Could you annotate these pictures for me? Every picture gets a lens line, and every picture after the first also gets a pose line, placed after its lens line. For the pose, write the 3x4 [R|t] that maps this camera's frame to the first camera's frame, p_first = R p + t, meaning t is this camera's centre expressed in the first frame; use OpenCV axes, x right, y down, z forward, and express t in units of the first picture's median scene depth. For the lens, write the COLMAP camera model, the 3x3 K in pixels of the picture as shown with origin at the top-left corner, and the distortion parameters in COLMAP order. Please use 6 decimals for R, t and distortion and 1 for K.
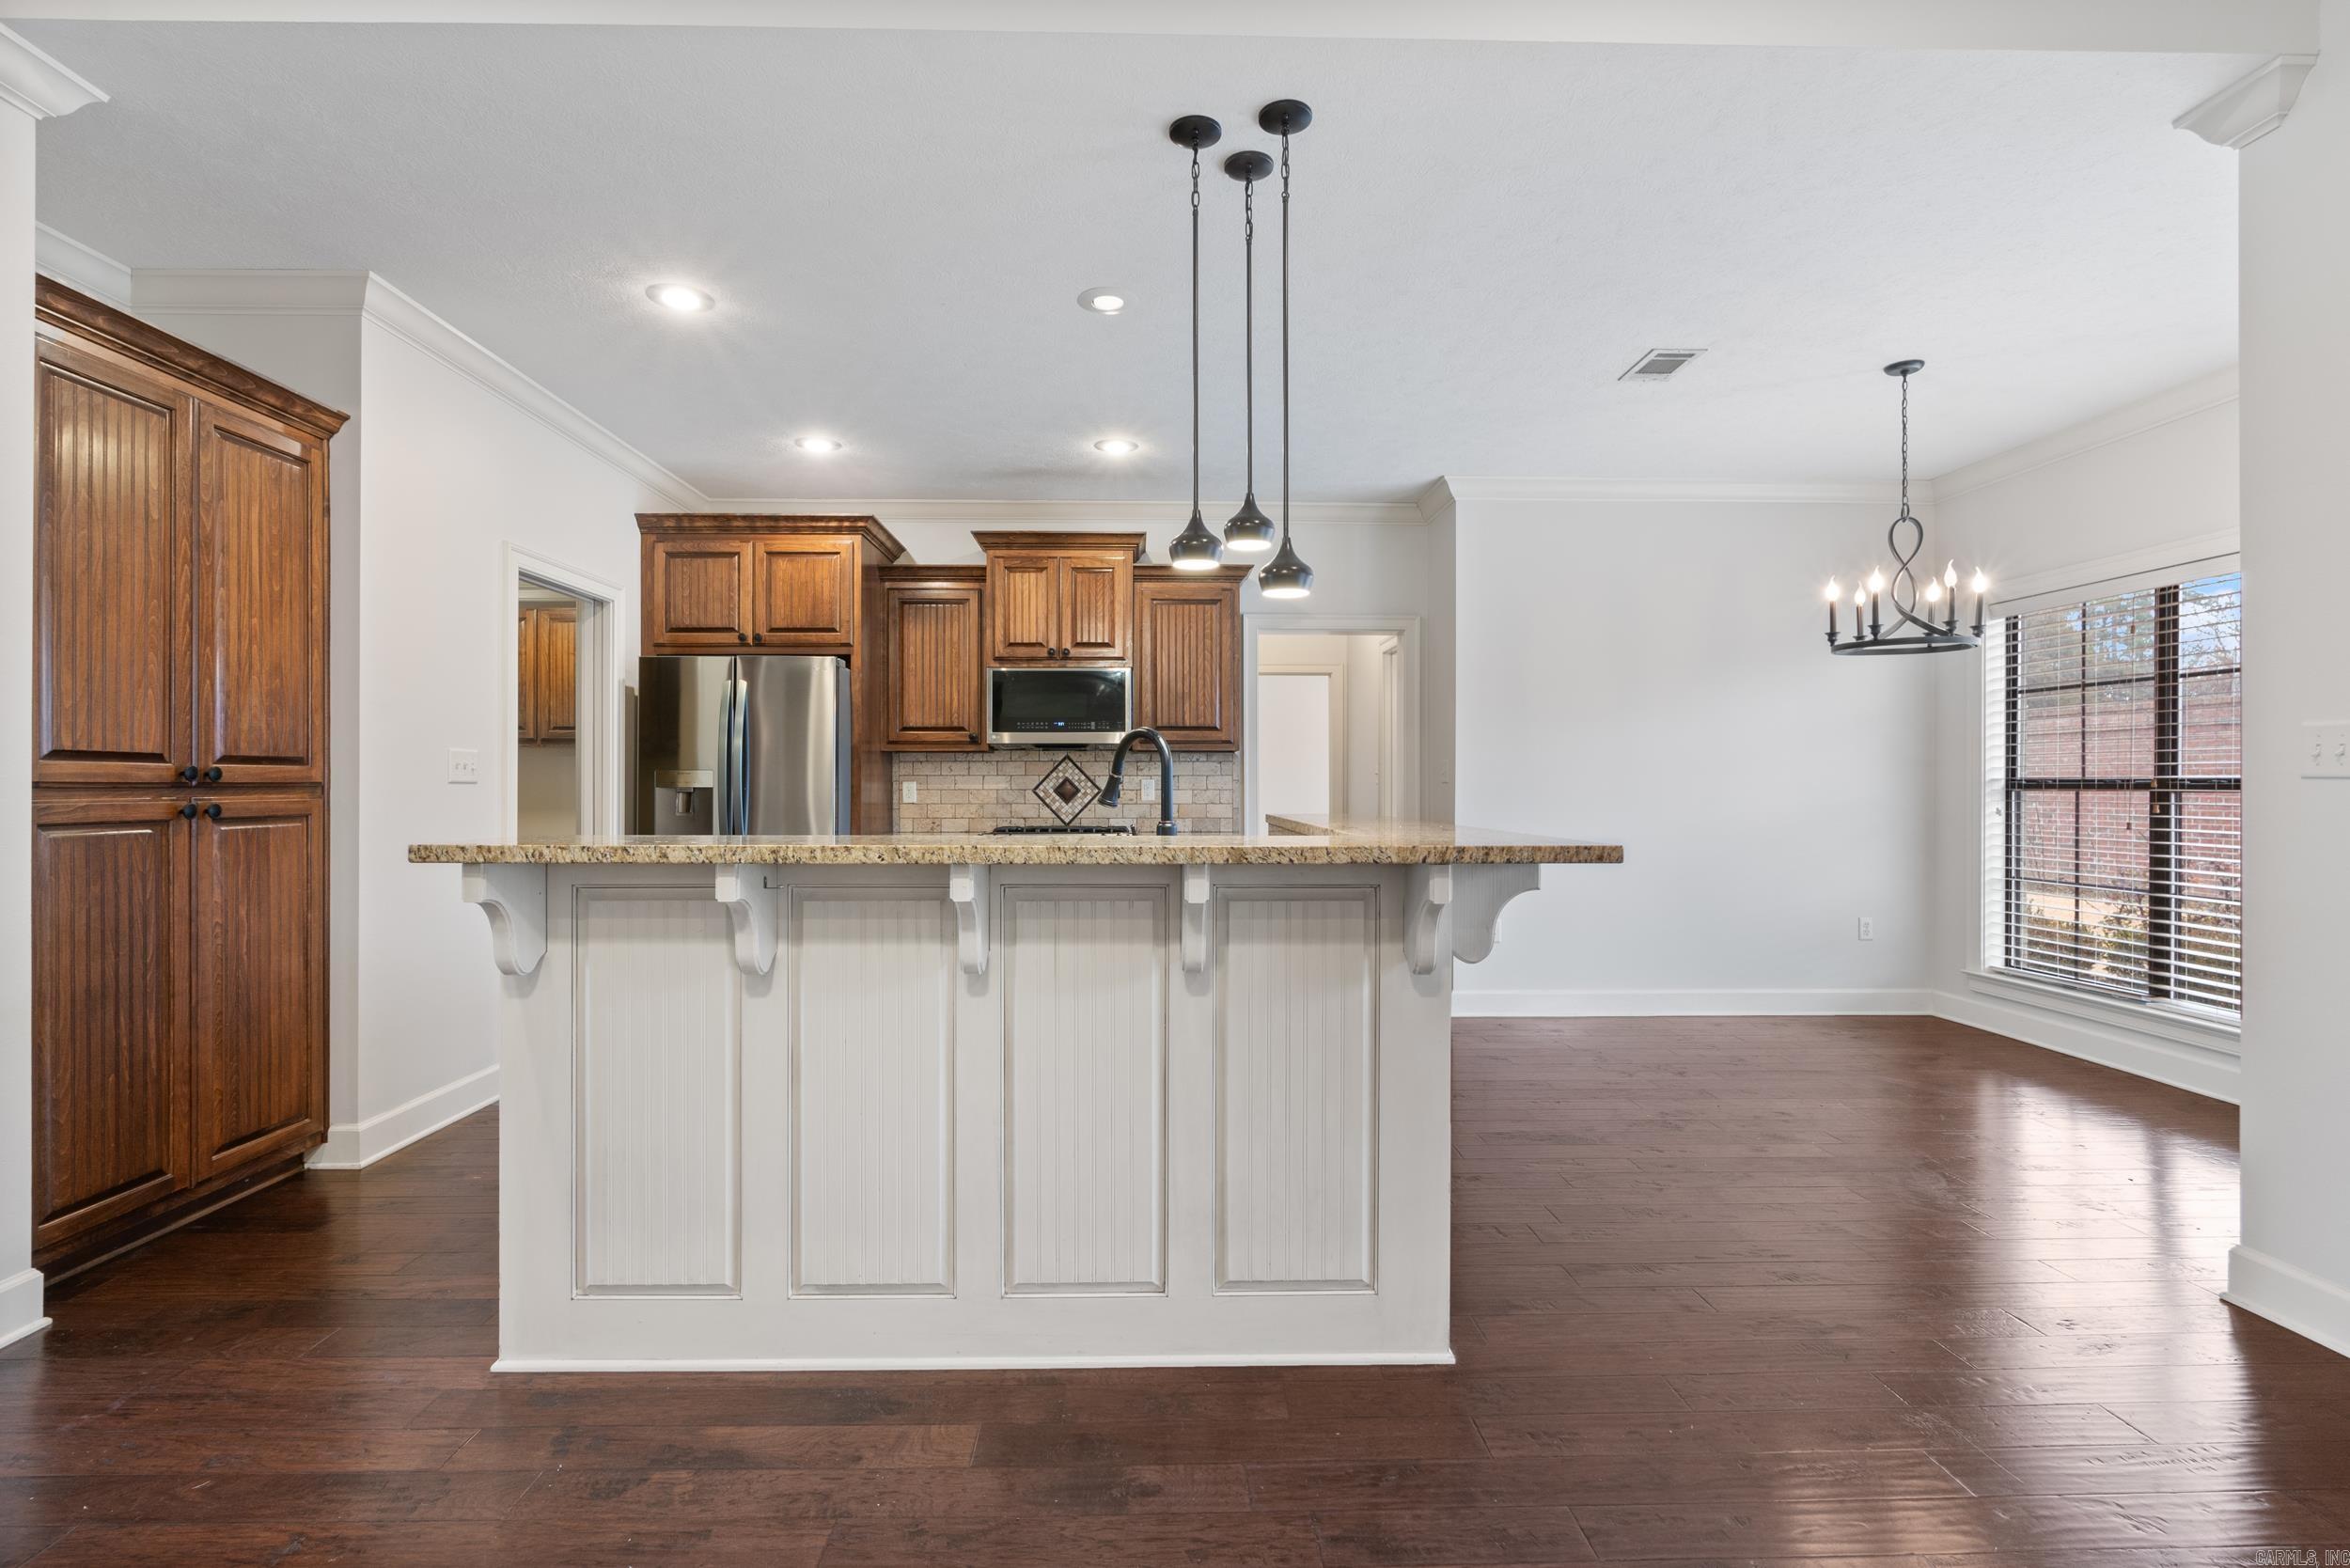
lens RADIAL K [[1089.7, 0, 1168.5], [0, 1089.7, 784.3], [0, 0, 1]] dist [-0.009824, 0.001730]
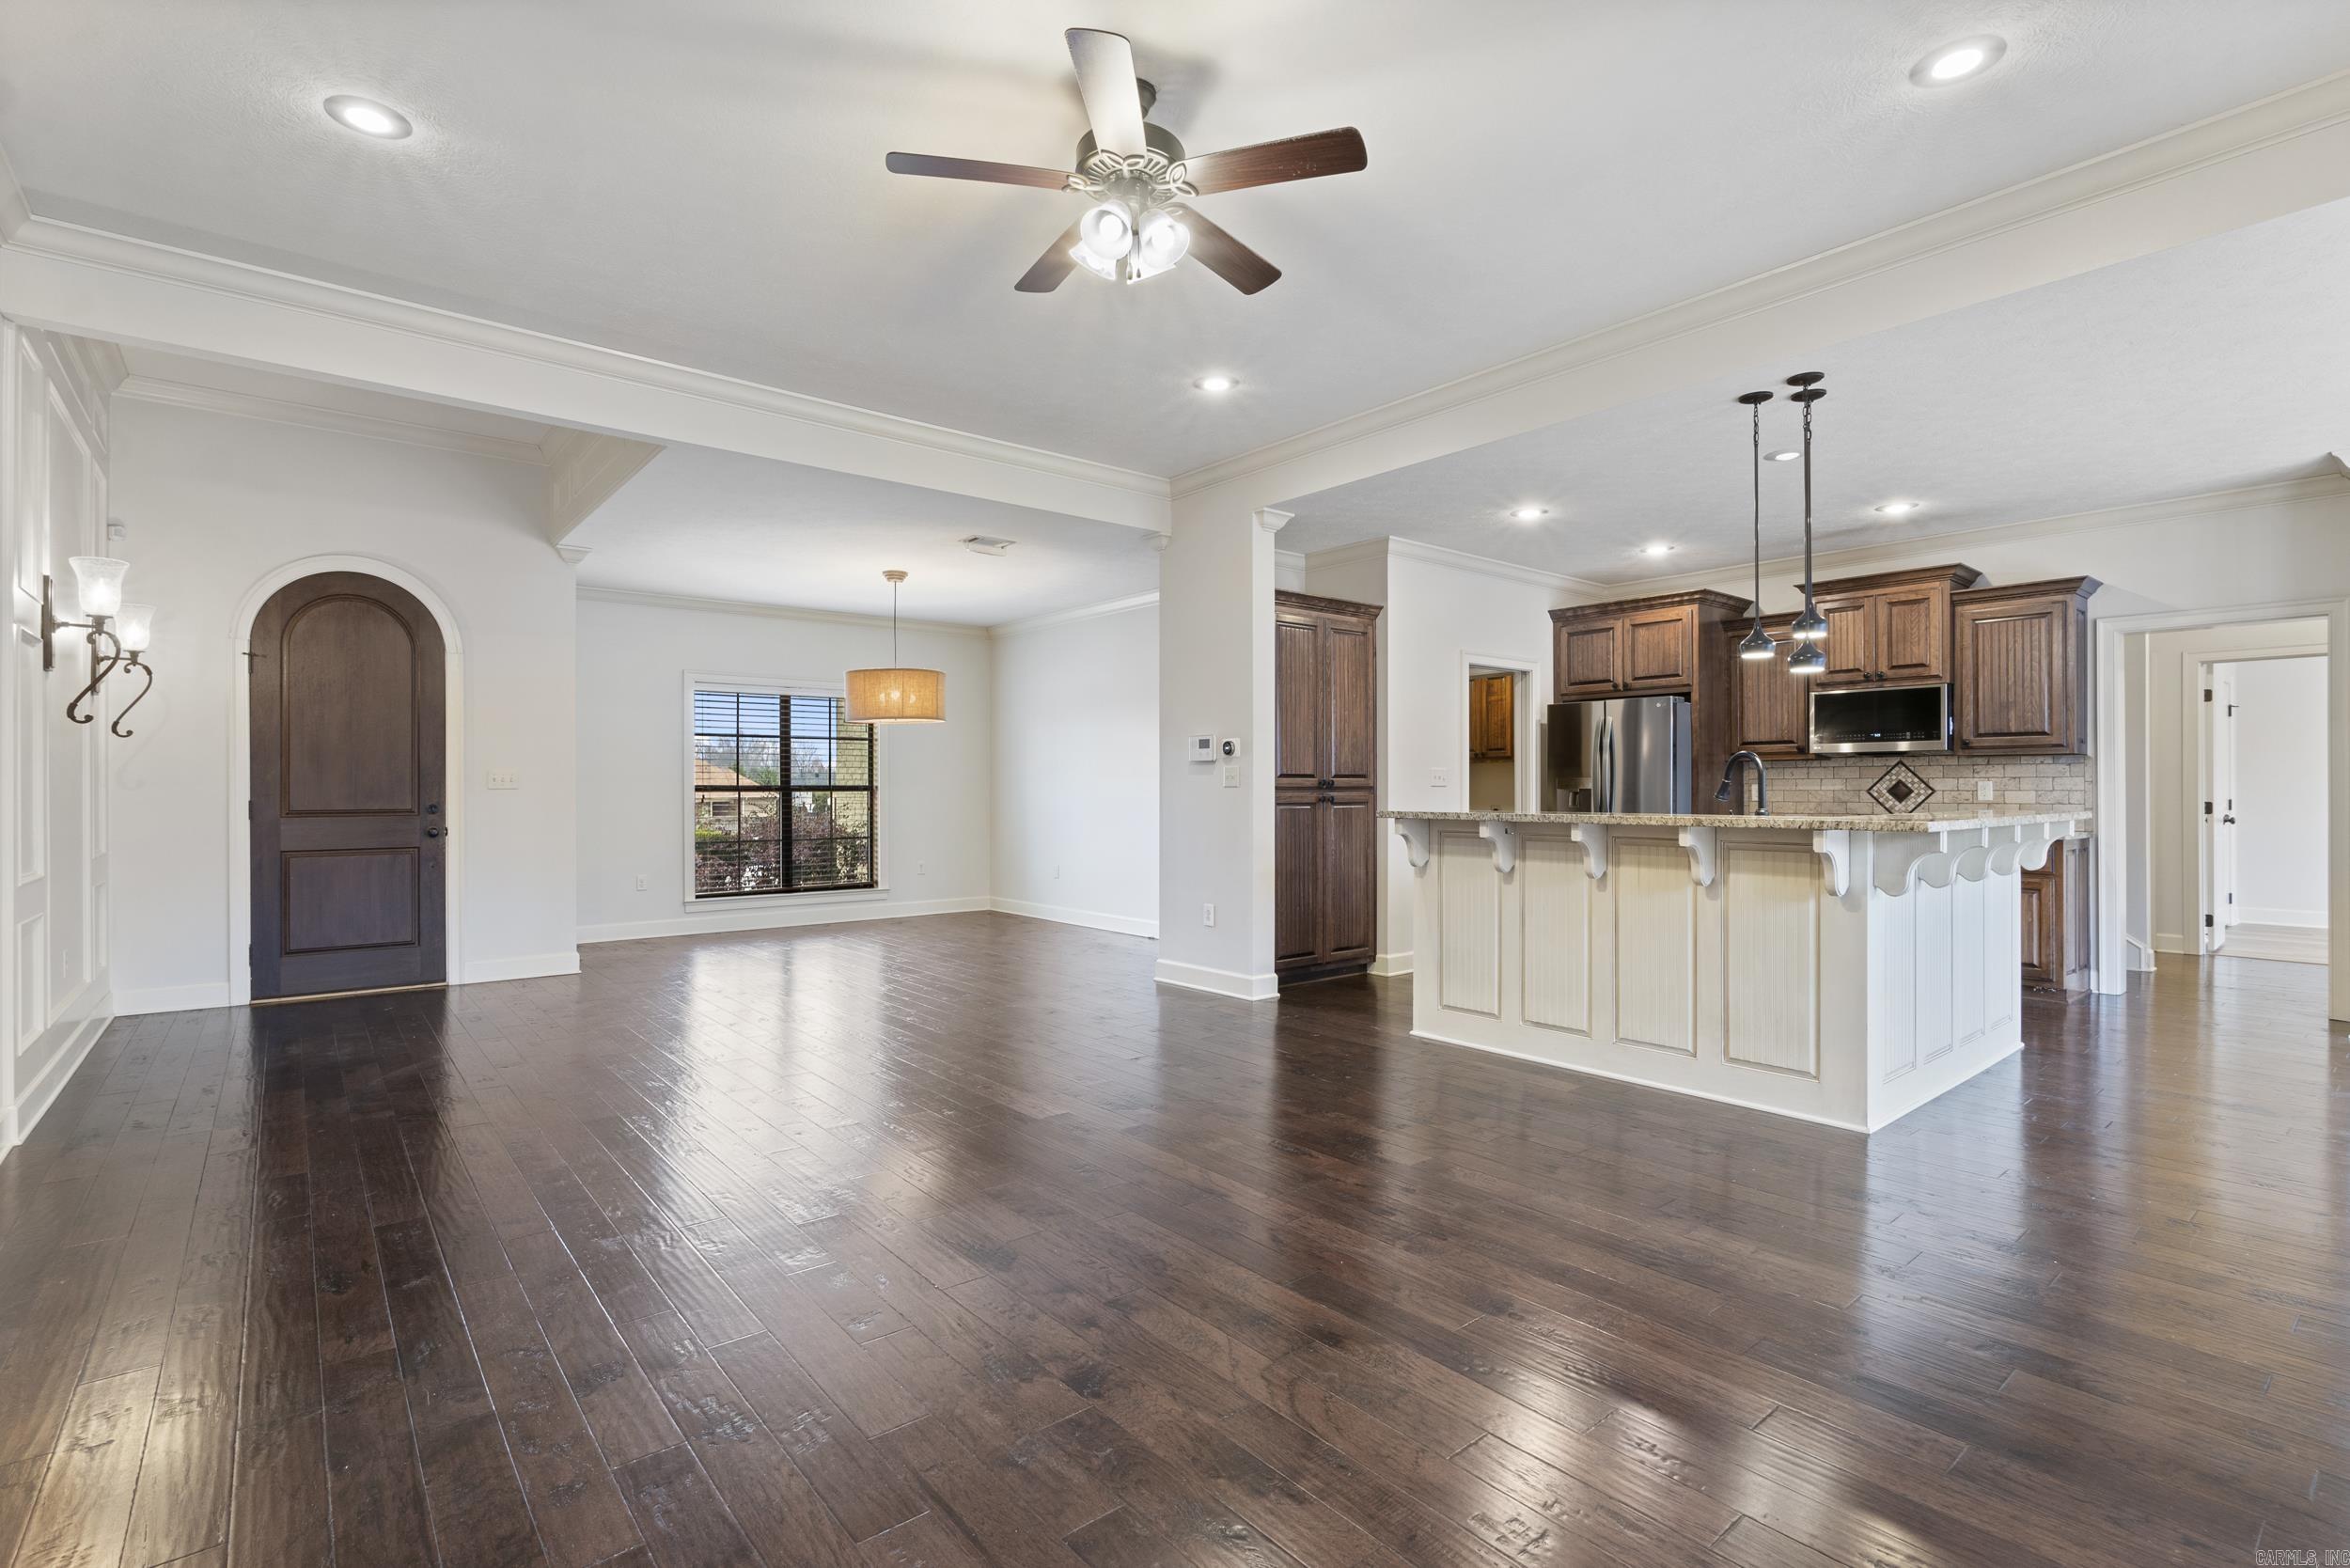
lens RADIAL K [[1089.7, 0, 1163.3], [0, 1089.7, 785.2], [0, 0, 1]] dist [-0.009824, 0.001730]
pose [[0.612647, -0.003934, -0.790347, 0.640257], [0.002980, 0.999992, -0.002667, 0.000301], [0.790351, -0.000721, 0.612654, -0.612195]]
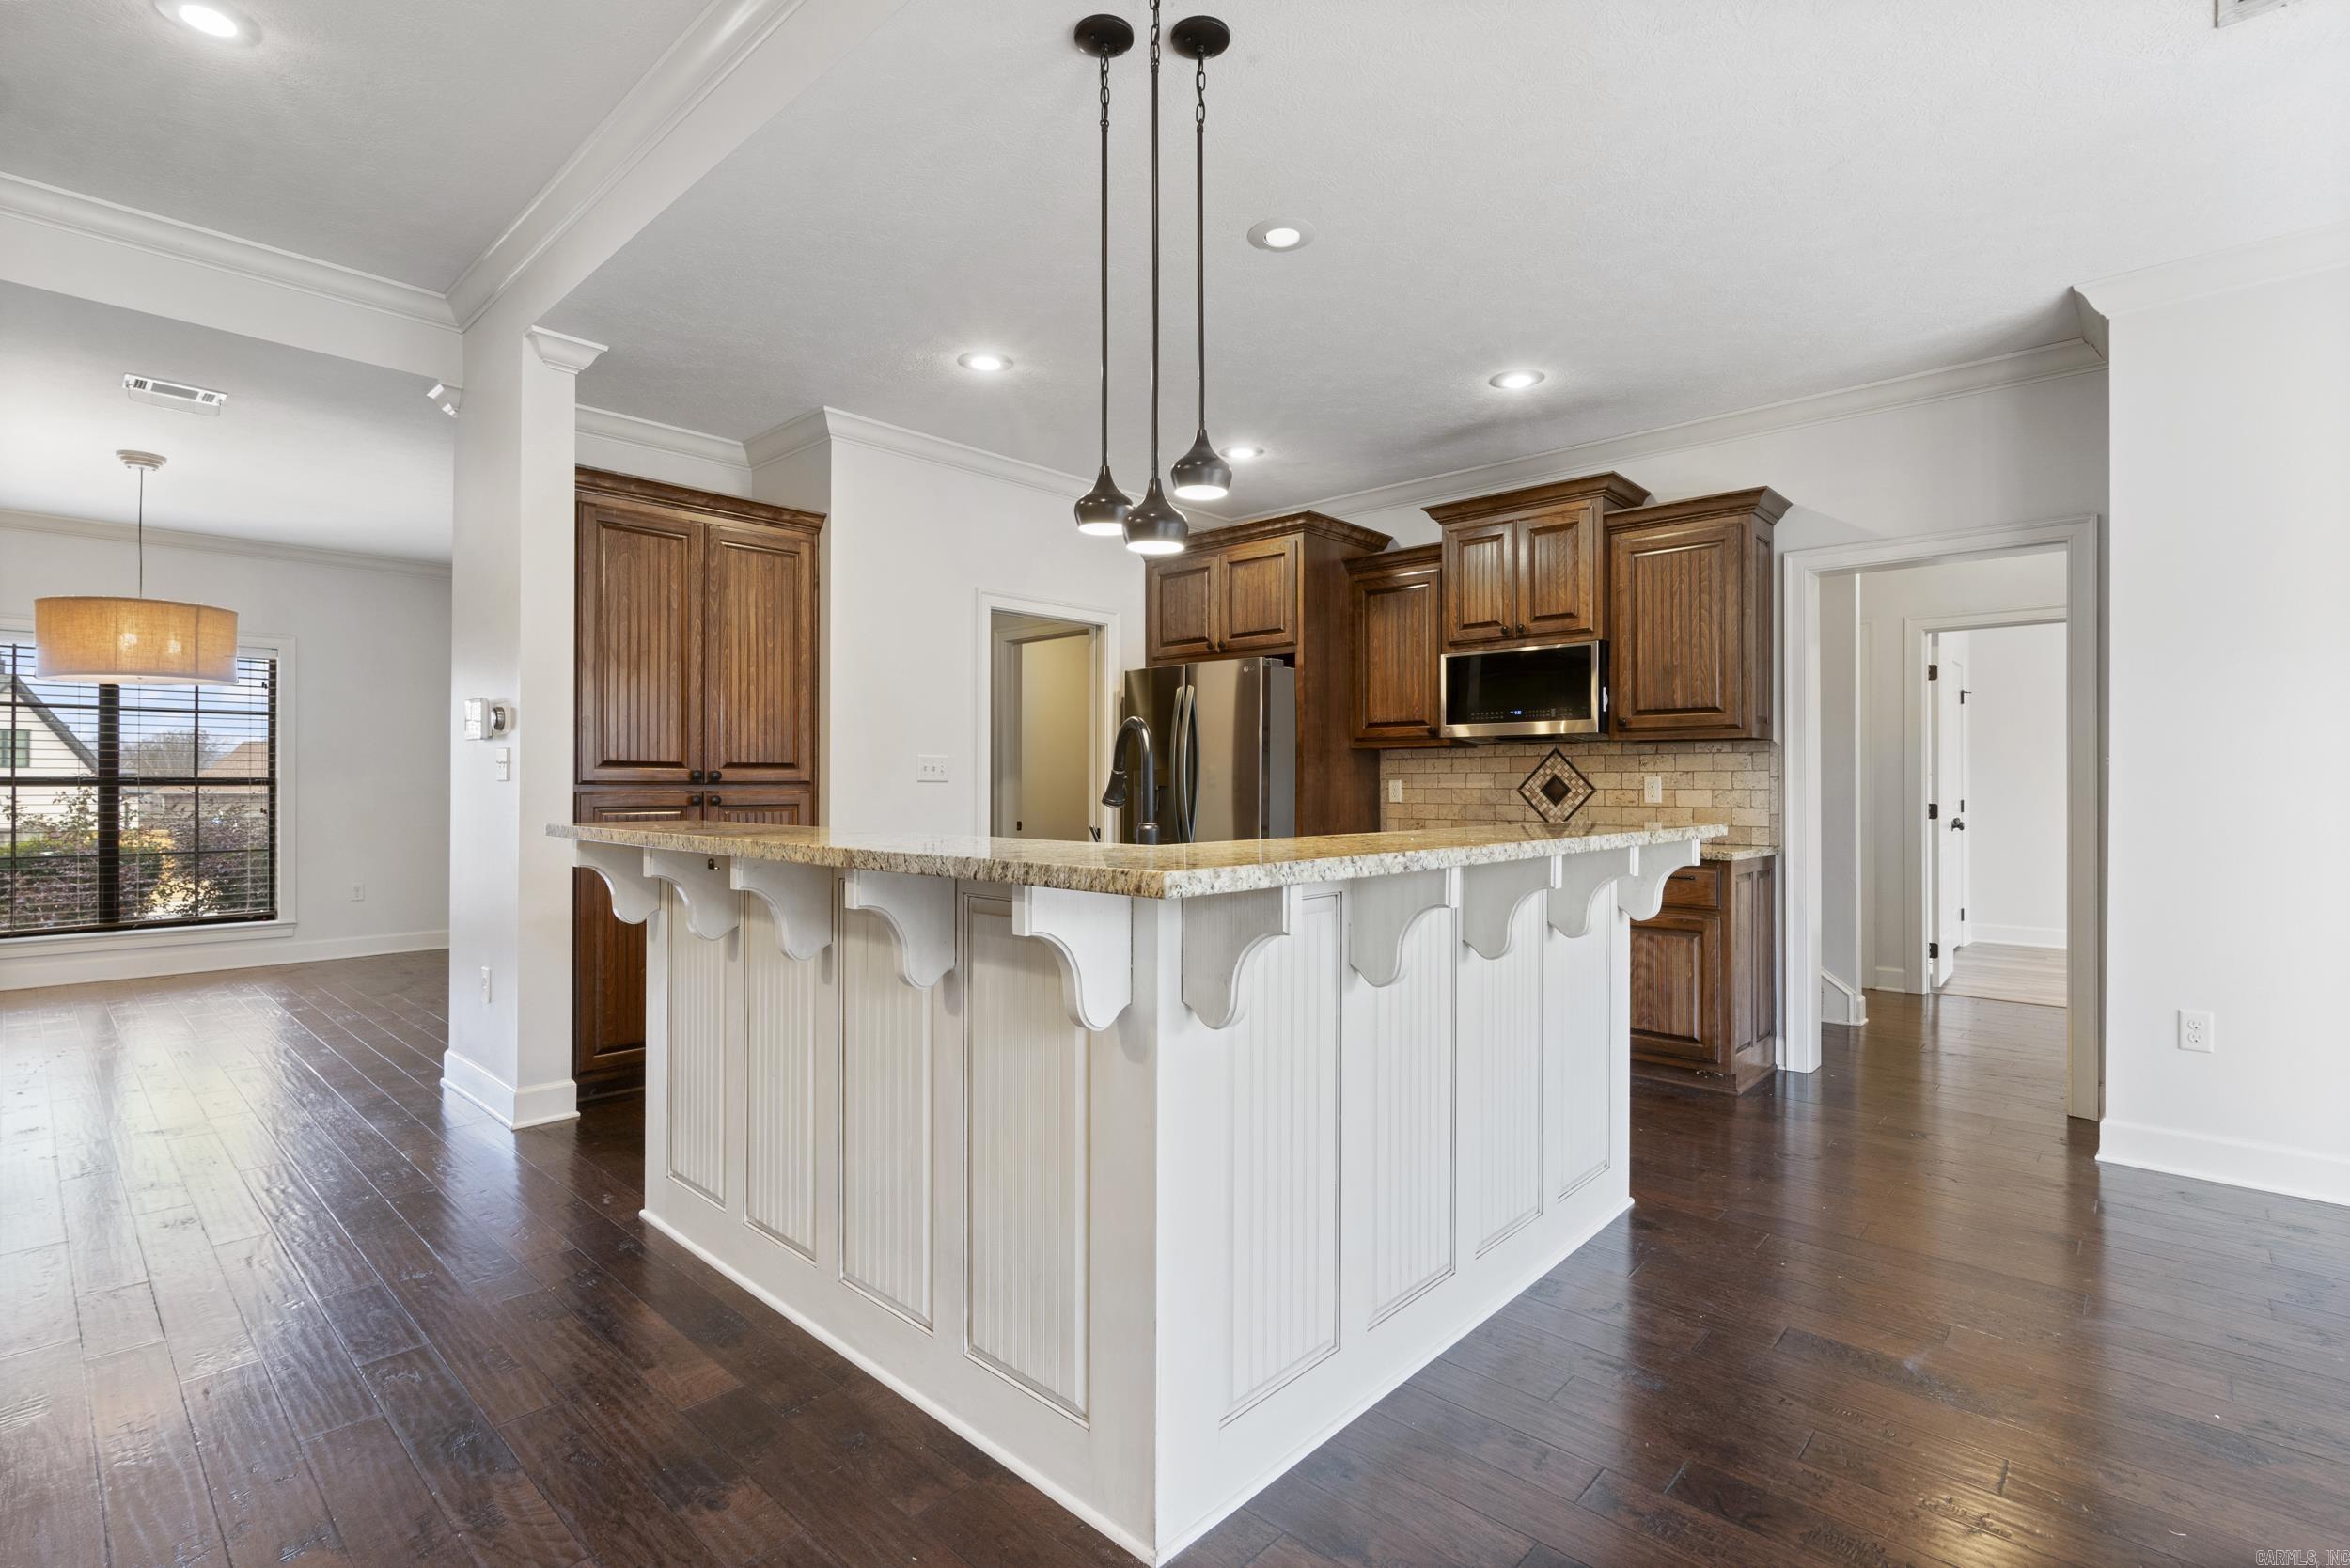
lens RADIAL K [[1089.7, 0, 1171.5], [0, 1089.7, 780.3], [0, 0, 1]] dist [-0.009824, 0.001730]
pose [[0.715548, -0.002613, -0.698558, 0.547123], [0.000290, 0.999994, -0.003443, 0.002315], [0.698563, 0.002261, 0.715545, 0.337026]]
